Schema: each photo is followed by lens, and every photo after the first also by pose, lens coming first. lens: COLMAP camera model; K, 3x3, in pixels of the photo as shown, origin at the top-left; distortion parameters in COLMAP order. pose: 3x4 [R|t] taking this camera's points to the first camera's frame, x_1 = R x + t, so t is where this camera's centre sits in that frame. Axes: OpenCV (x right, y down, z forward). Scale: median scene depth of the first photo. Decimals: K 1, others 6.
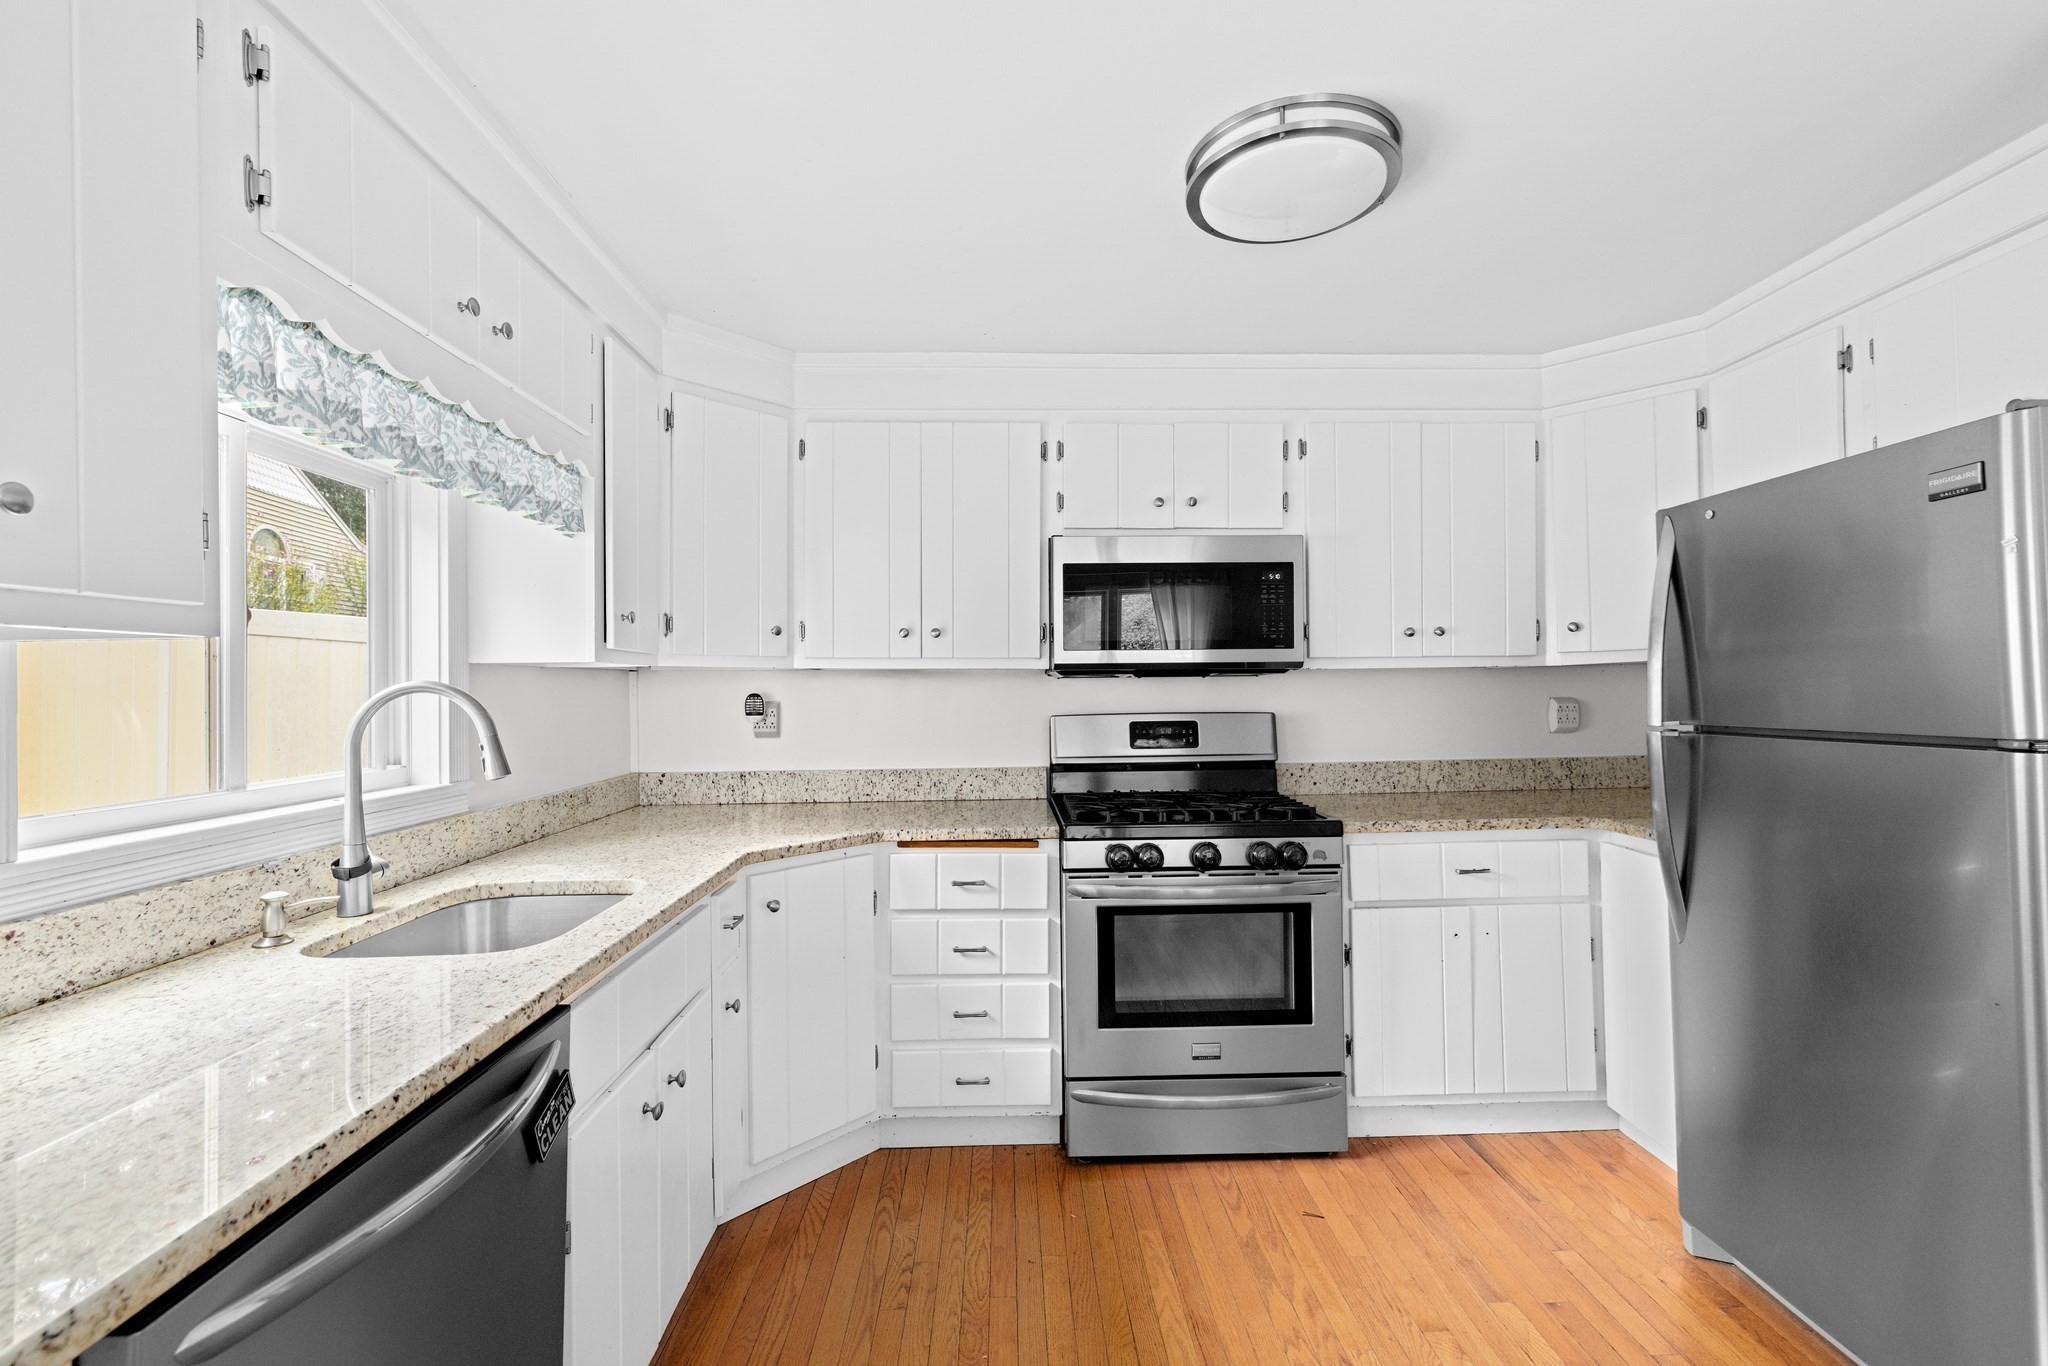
lens RADIAL K [[883.1, 0, 1024.0], [0, 883.1, 683.0], [0, 0, 1]] dist [-0.000295, 0.004969]
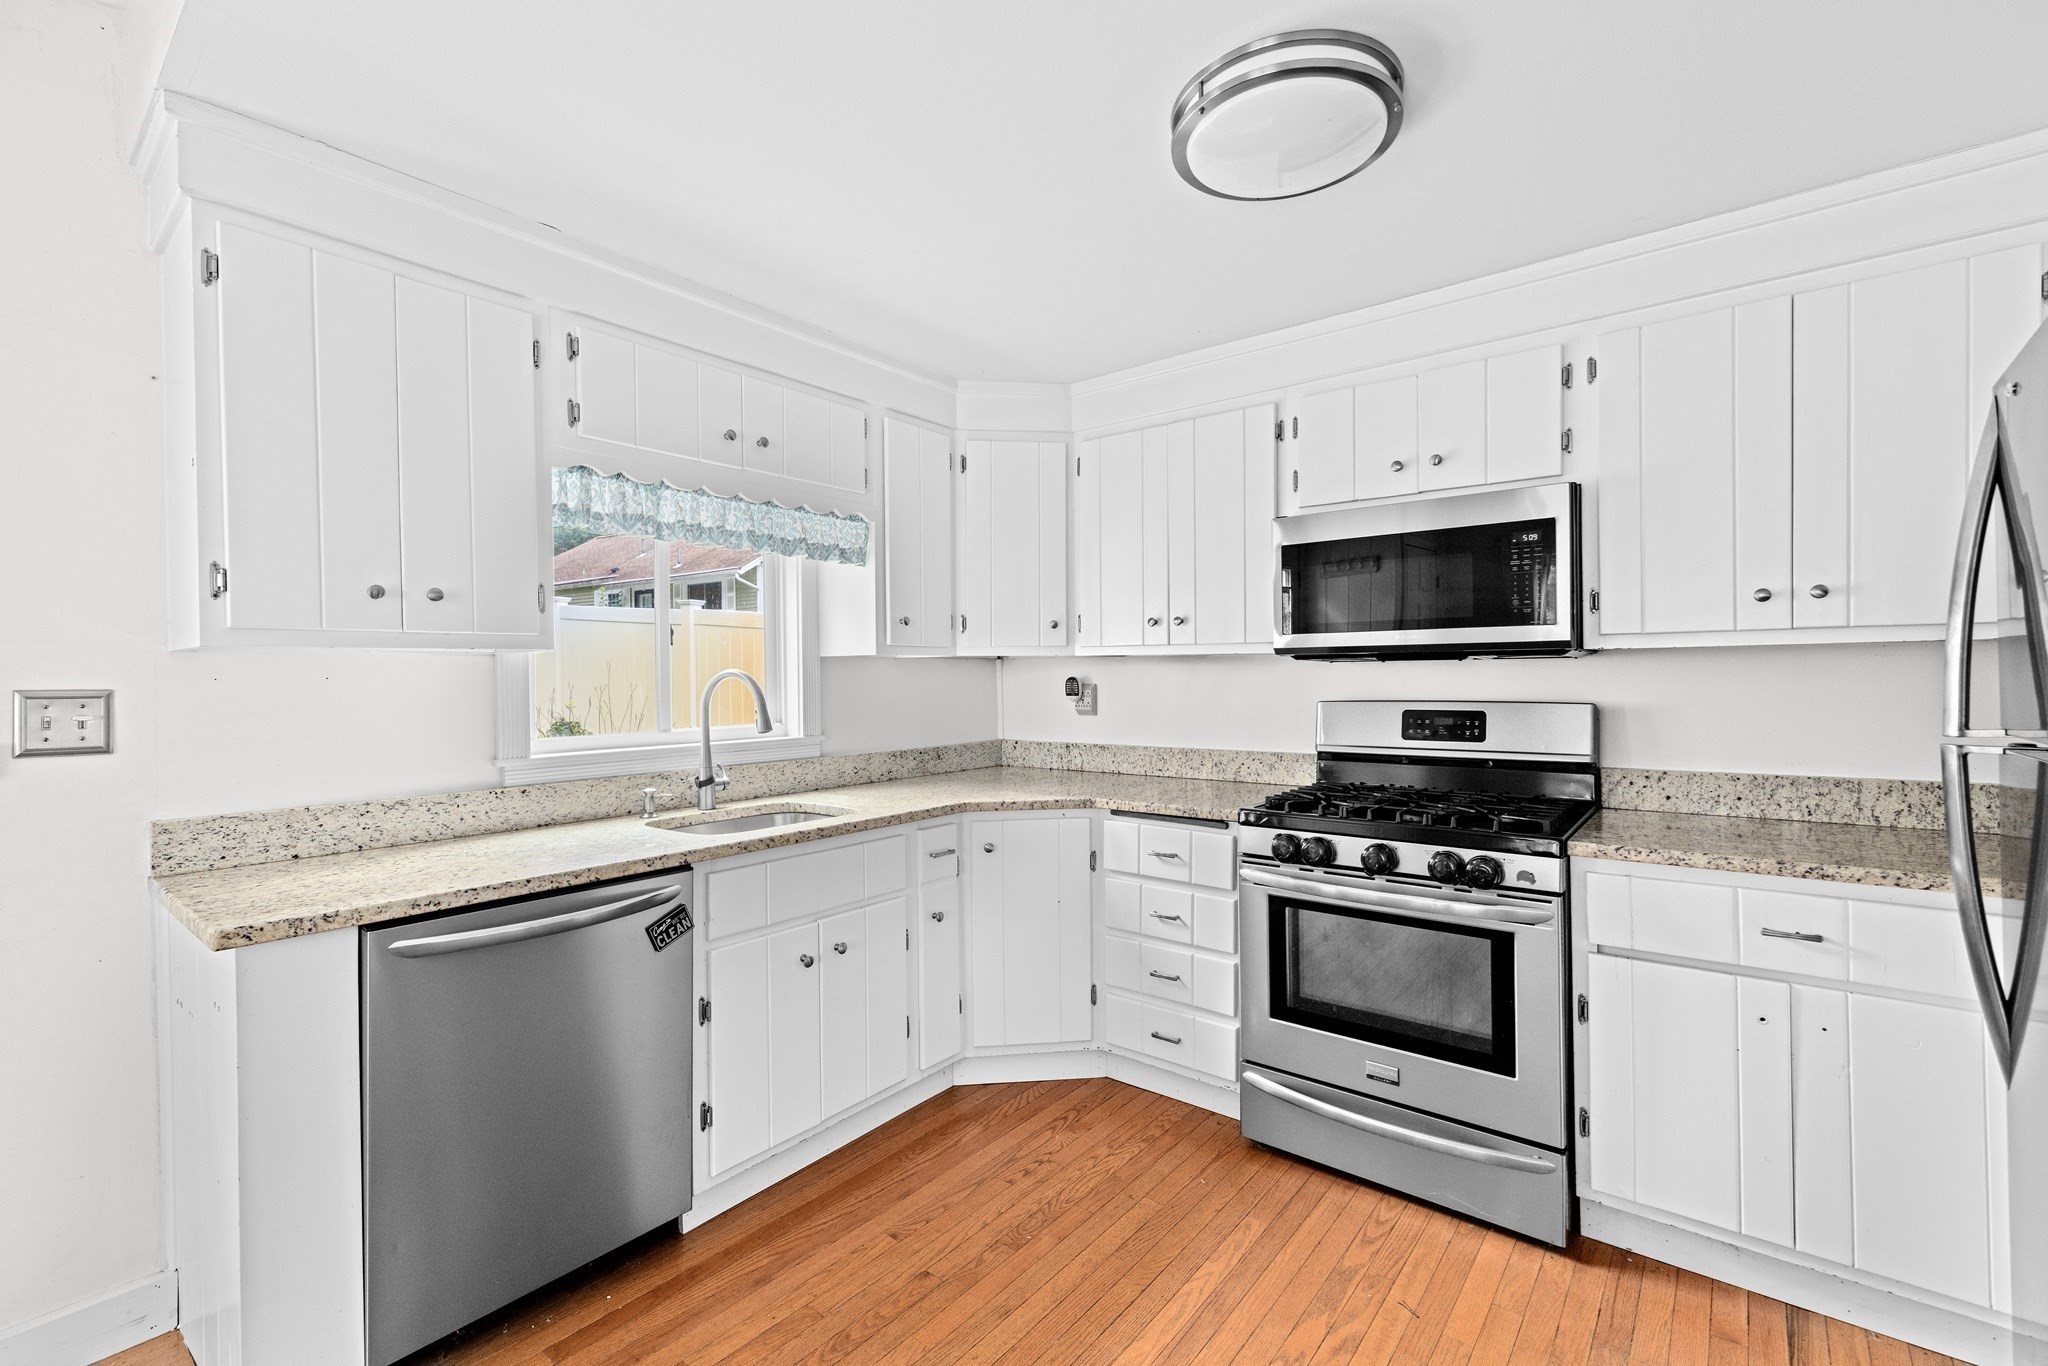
lens RADIAL K [[883.1, 0, 1024.0], [0, 883.1, 683.0], [0, 0, 1]] dist [-0.000295, 0.004969]
pose [[0.763512, 0.008053, -0.645743, 0.502114], [0.005885, 0.999794, 0.019427, -0.004343], [0.645766, -0.018633, 0.763308, 0.072744]]
